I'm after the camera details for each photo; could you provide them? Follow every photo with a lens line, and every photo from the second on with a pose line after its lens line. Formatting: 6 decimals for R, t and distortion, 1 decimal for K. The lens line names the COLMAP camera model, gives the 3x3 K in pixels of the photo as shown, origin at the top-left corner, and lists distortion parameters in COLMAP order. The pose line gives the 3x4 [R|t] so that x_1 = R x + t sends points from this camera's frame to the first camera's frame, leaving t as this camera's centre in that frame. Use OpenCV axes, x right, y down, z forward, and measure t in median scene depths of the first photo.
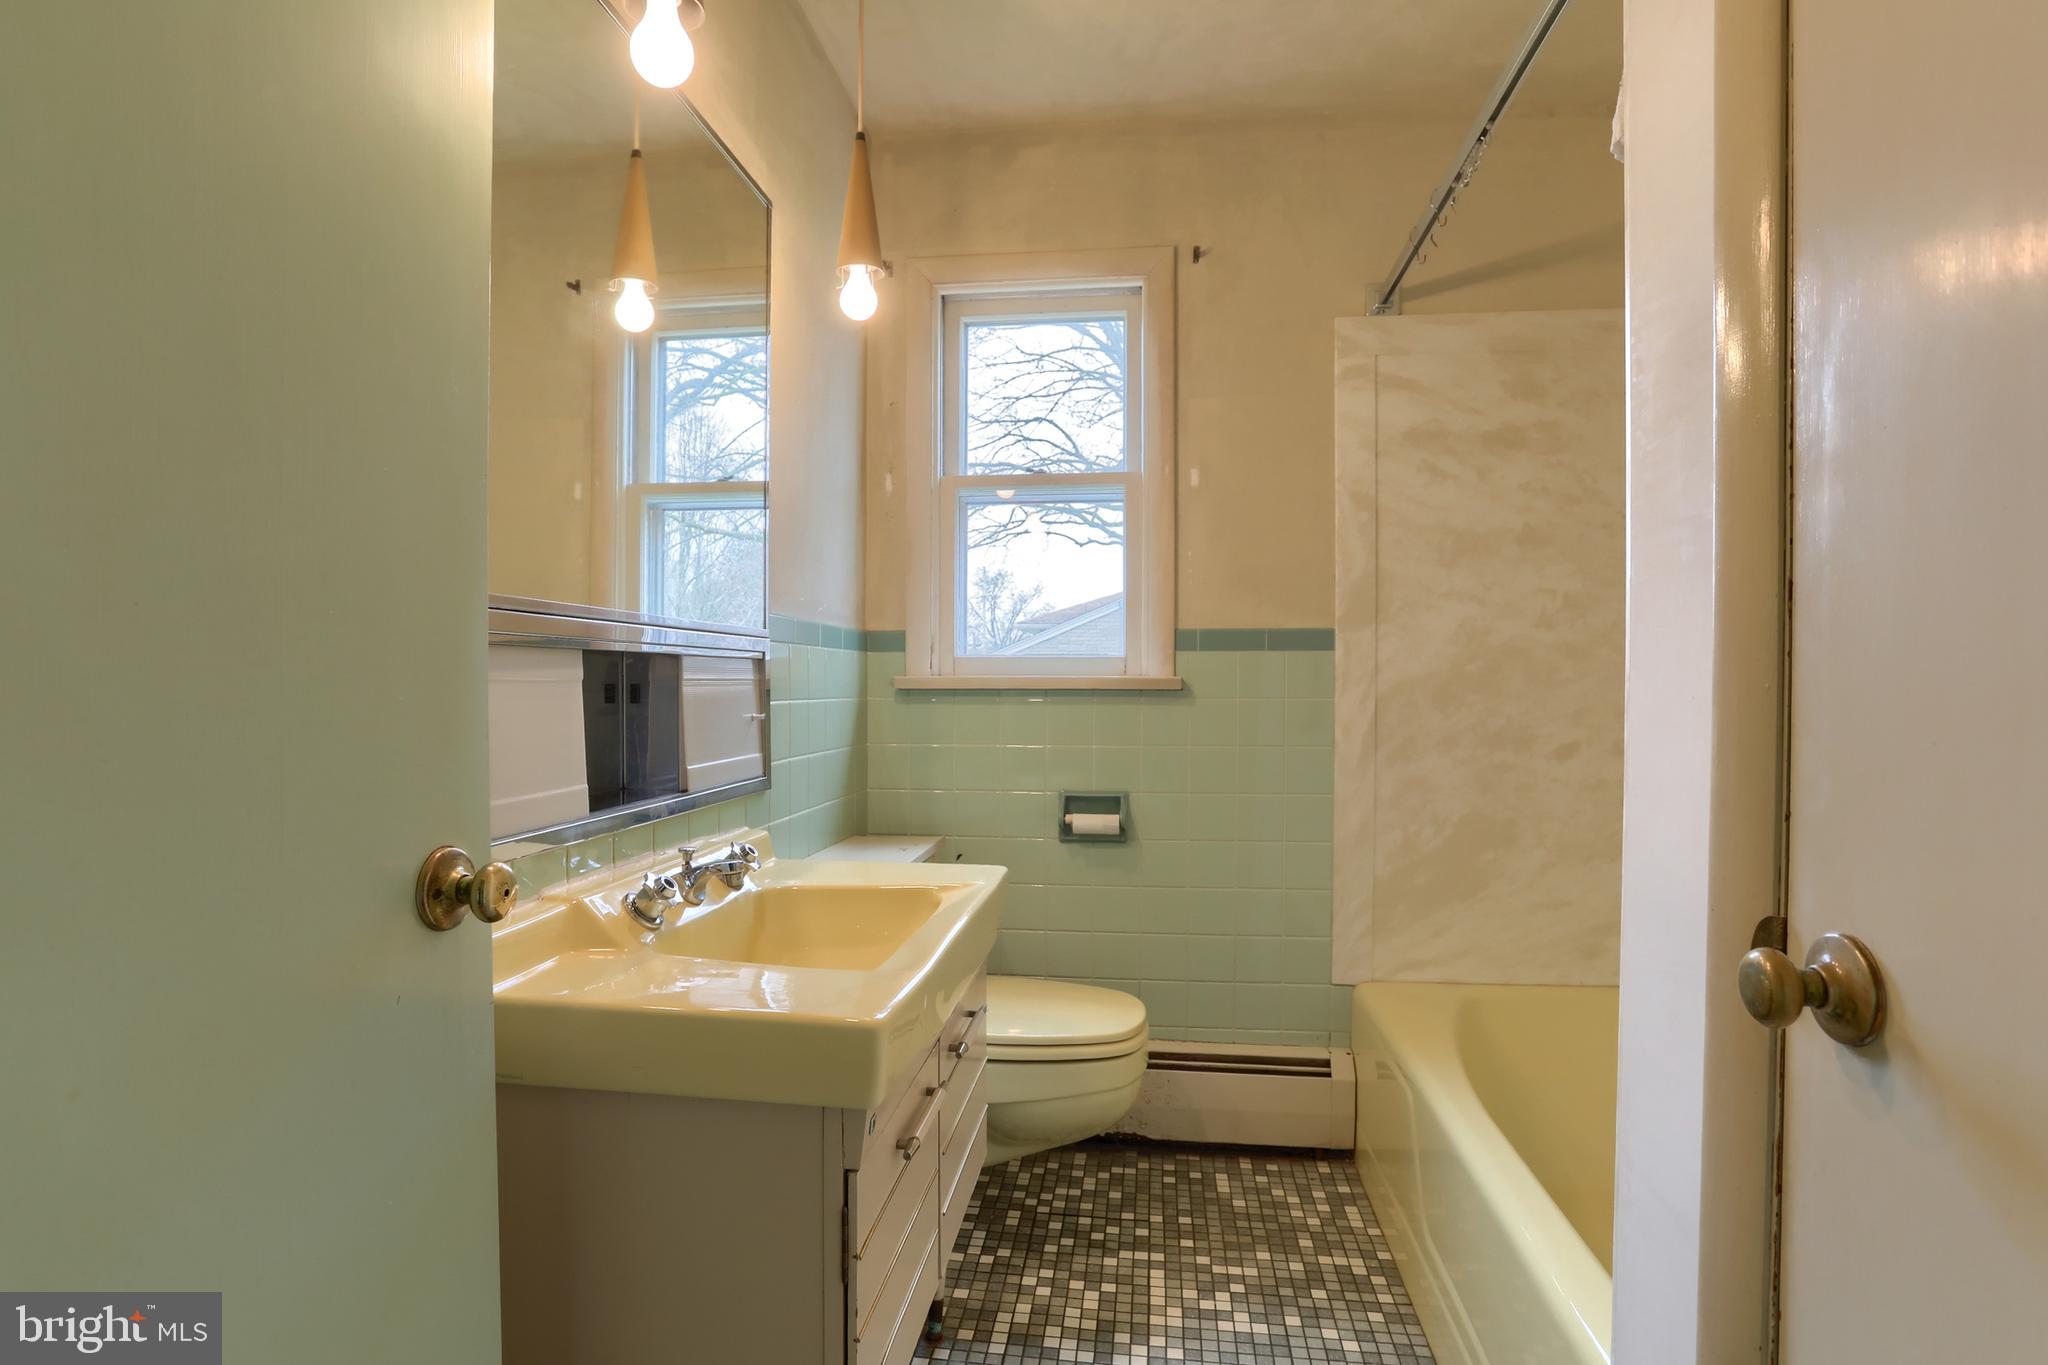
lens RADIAL K [[1082.4, 0, 1023.9], [0, 1082.4, 686.1], [0, 0, 1]] dist [-0.049541, 0.018615]
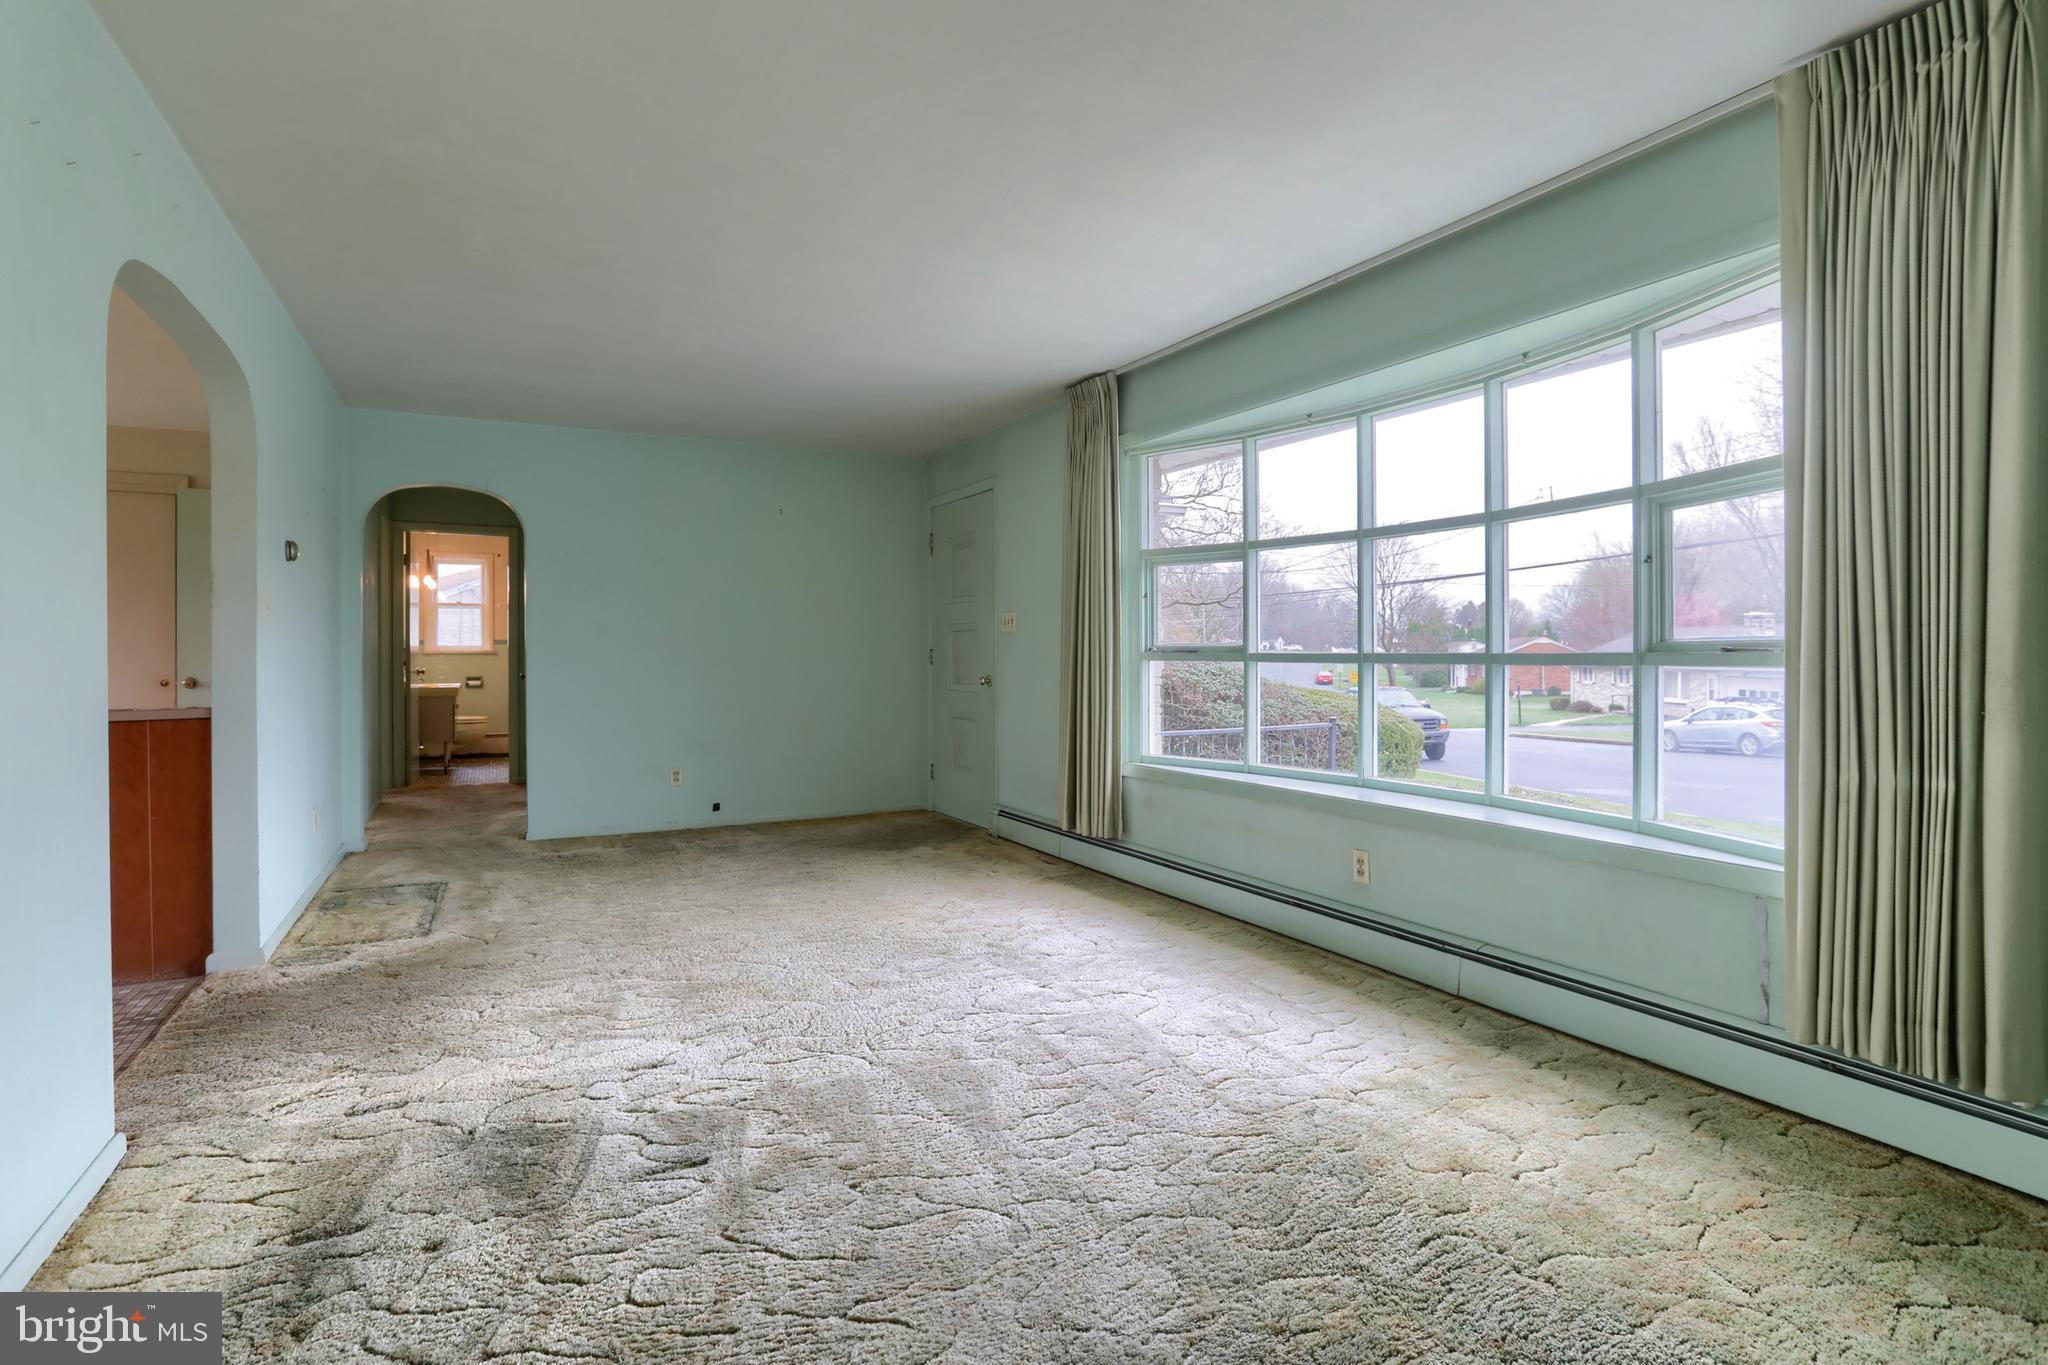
lens RADIAL K [[1036.7, 0, 1022.3], [0, 1036.7, 670.1], [0, 0, 1]] dist [-0.051017, 0.027301]
pose [[0.826312, -0.007777, 0.563160, -0.450016], [0.001665, 0.999934, 0.011365, 0.027228], [-0.563211, -0.008454, 0.826270, -3.806014]]
